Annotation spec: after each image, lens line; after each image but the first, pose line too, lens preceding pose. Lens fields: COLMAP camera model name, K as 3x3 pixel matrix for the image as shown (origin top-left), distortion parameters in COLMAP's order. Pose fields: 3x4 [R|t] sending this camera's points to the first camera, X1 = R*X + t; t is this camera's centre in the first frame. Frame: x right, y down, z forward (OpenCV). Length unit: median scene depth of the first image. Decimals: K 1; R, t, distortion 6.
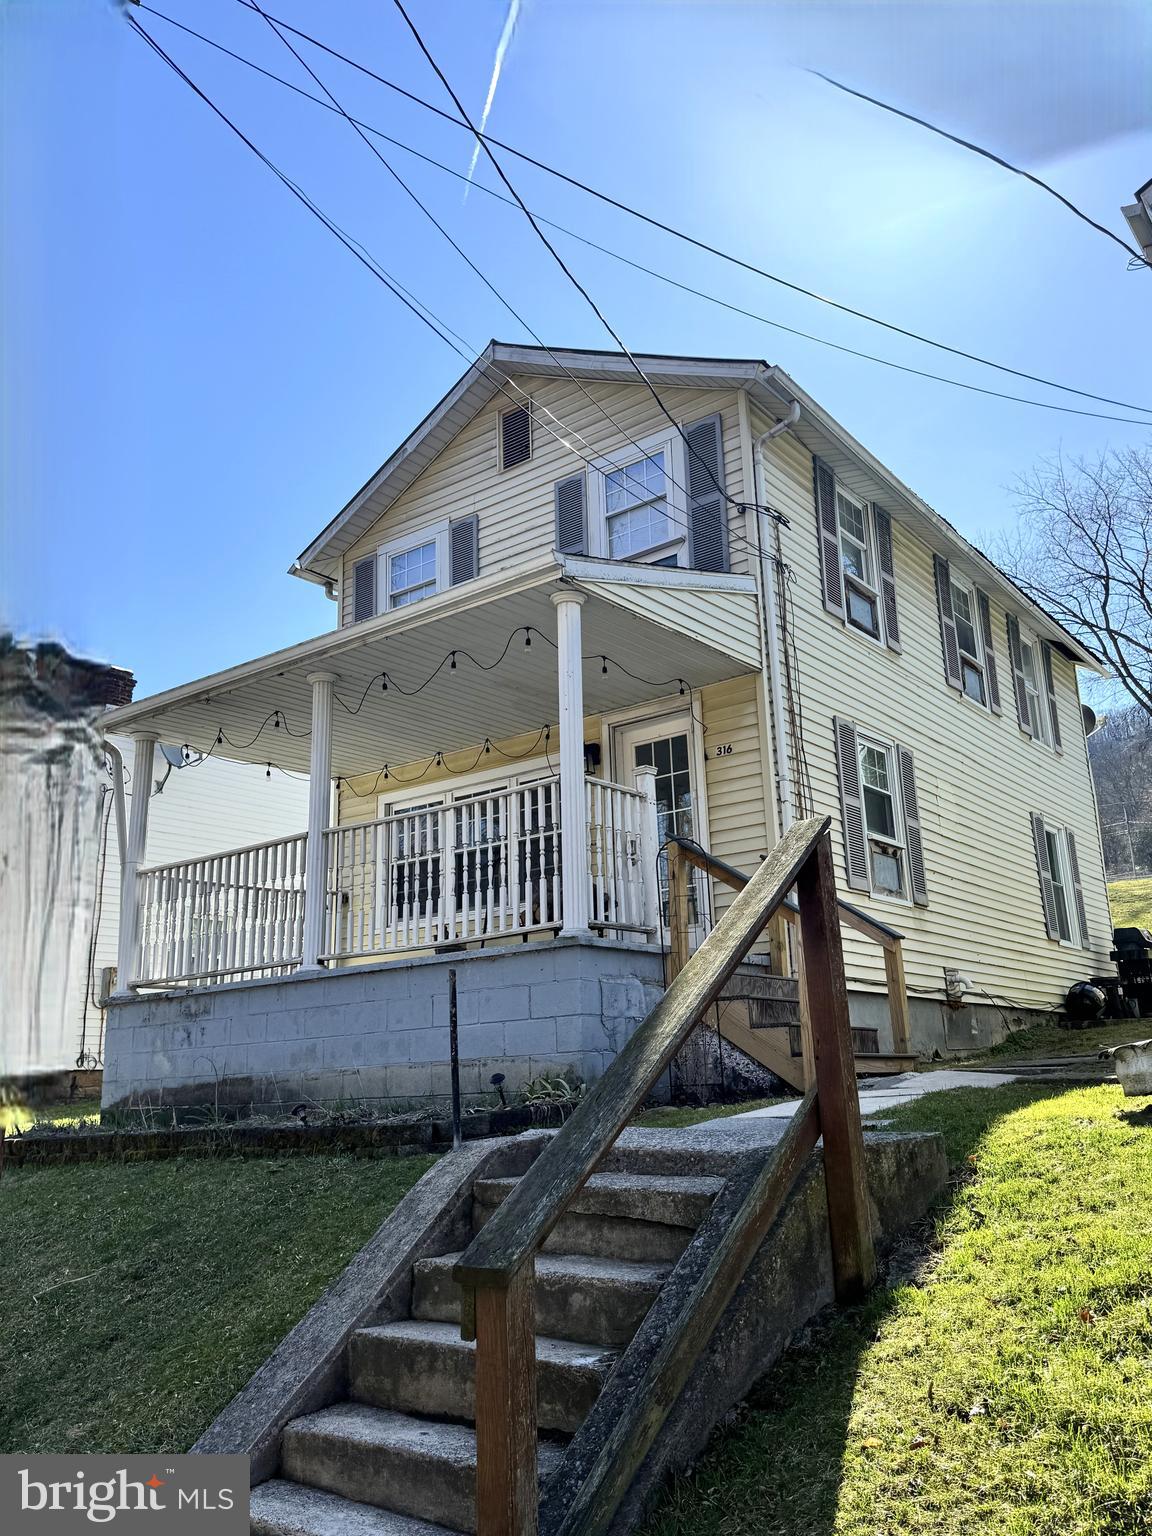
lens RADIAL K [[1240.4, 0, 578.2], [0, 1240.4, 772.1], [0, 0, 1]] dist [0.016205, -0.000329]
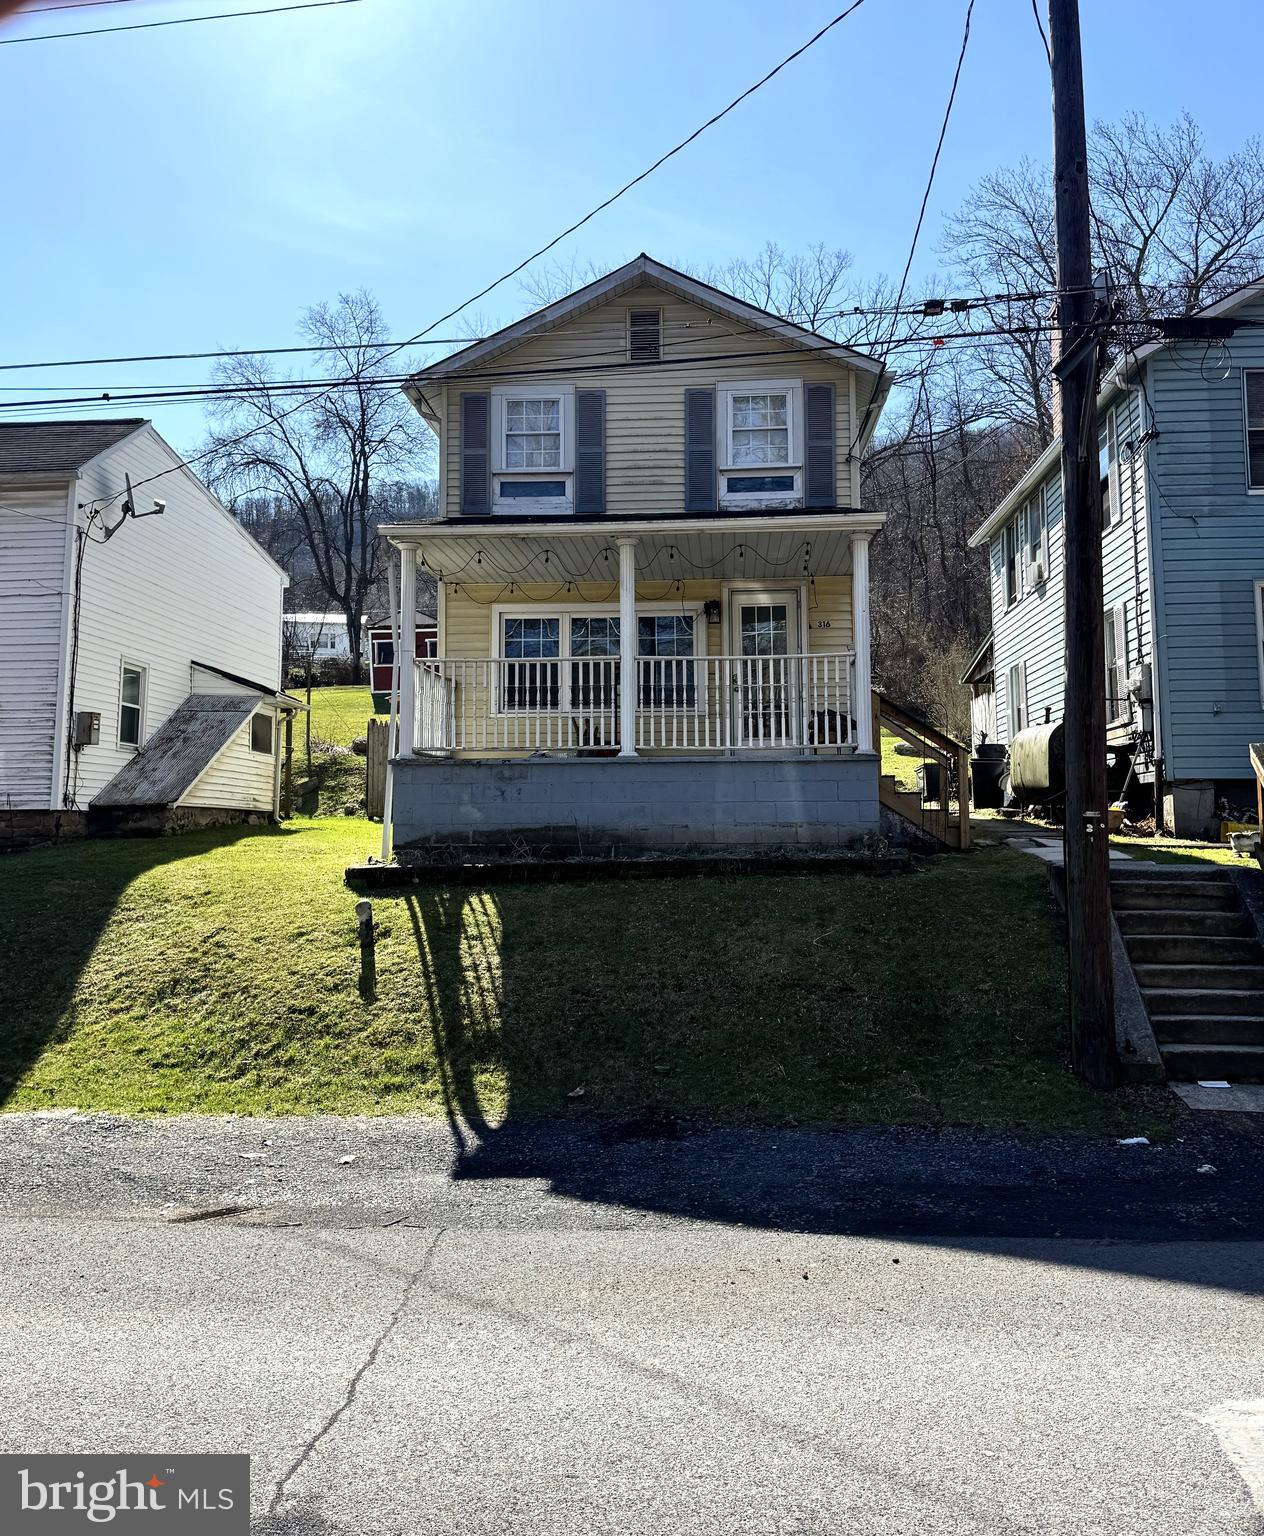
lens RADIAL K [[1317.3, 0, 630.2], [0, 1317.3, 760.6], [0, 0, 1]] dist [-0.006832, -0.003976]
pose [[0.841694, 0.061458, 0.536446, -0.936603], [-0.160998, 0.976875, 0.140692, -0.043560], [-0.515394, -0.204786, 0.832125, -0.240289]]
